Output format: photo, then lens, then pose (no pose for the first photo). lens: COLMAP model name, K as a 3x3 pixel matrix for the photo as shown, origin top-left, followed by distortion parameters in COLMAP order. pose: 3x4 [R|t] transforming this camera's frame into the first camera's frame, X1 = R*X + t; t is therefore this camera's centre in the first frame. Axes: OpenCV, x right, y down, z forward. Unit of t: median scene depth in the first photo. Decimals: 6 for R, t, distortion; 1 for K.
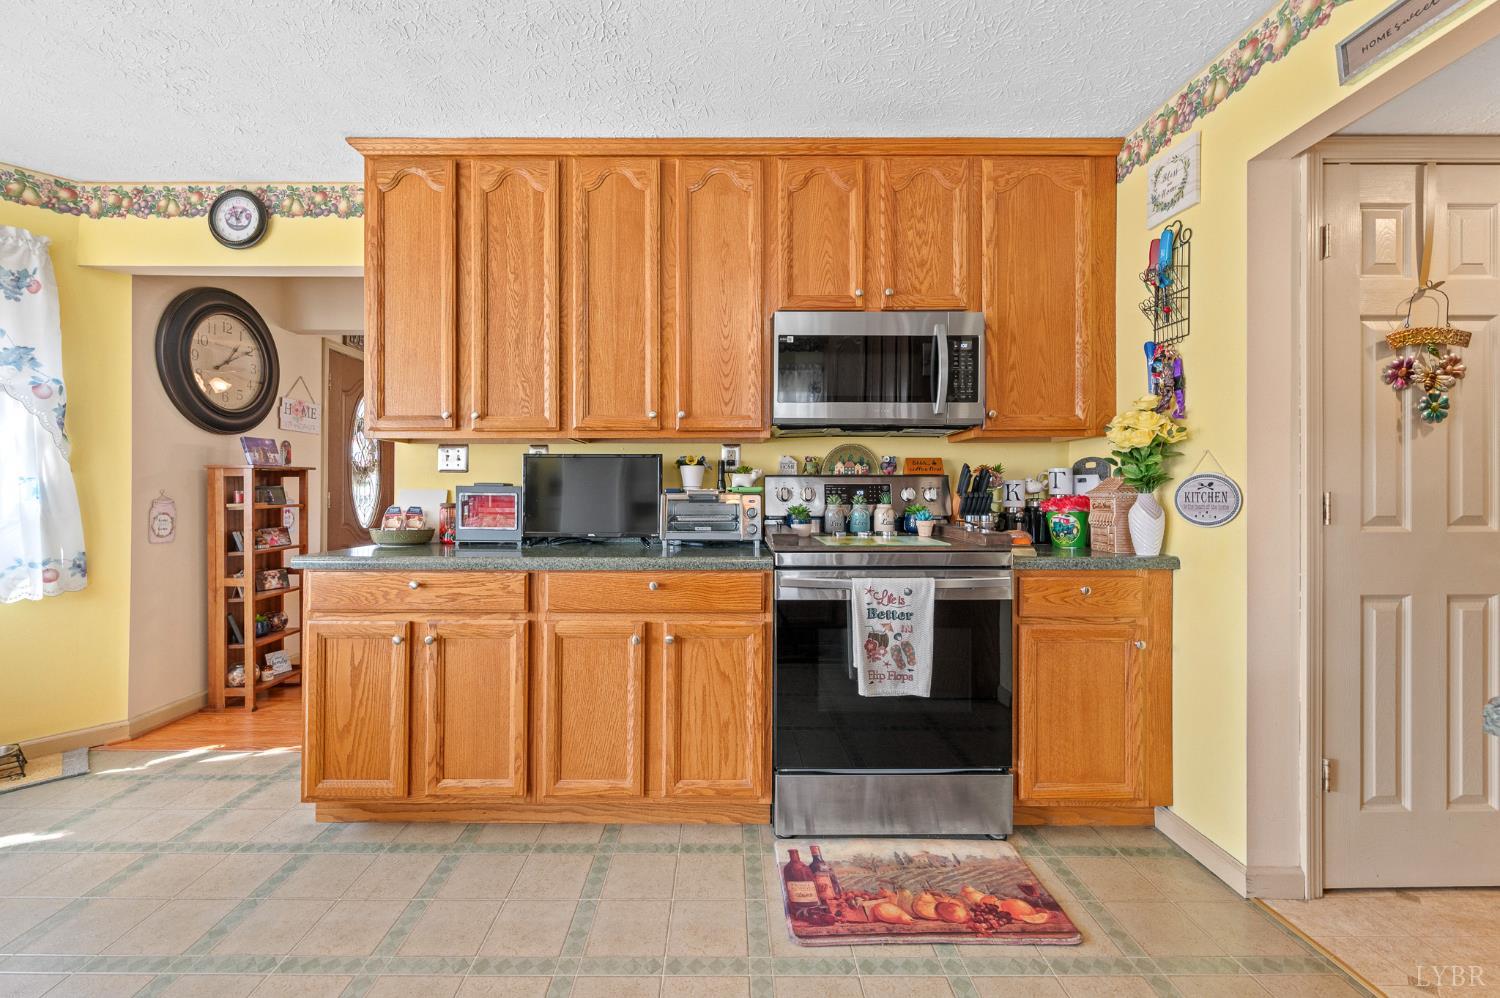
lens RADIAL K [[600.1, 0, 723.1], [0, 600.1, 485.6], [0, 0, 1]] dist [-0.001053, -0.000252]
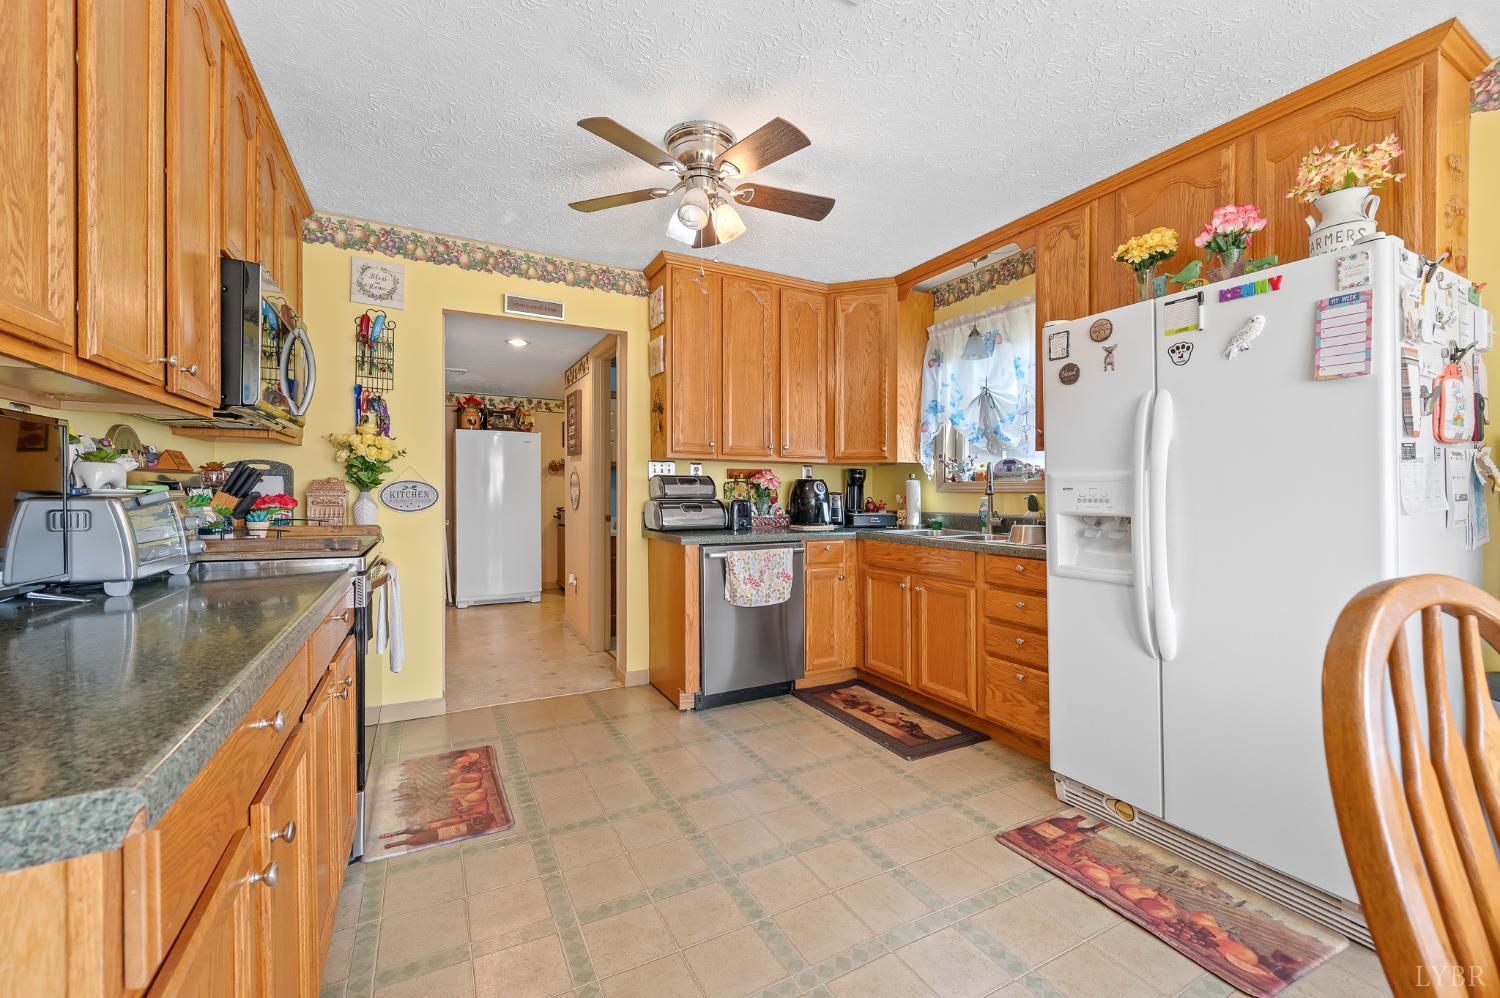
lens RADIAL K [[600.1, 0, 747.5], [0, 600.1, 495.2], [0, 0, 1]] dist [-0.001053, -0.000252]
pose [[-0.465183, 0.002859, 0.885210, -1.107852], [-0.002947, 0.999984, -0.004778, 0.027317], [-0.885210, -0.004831, -0.465167, 0.985613]]
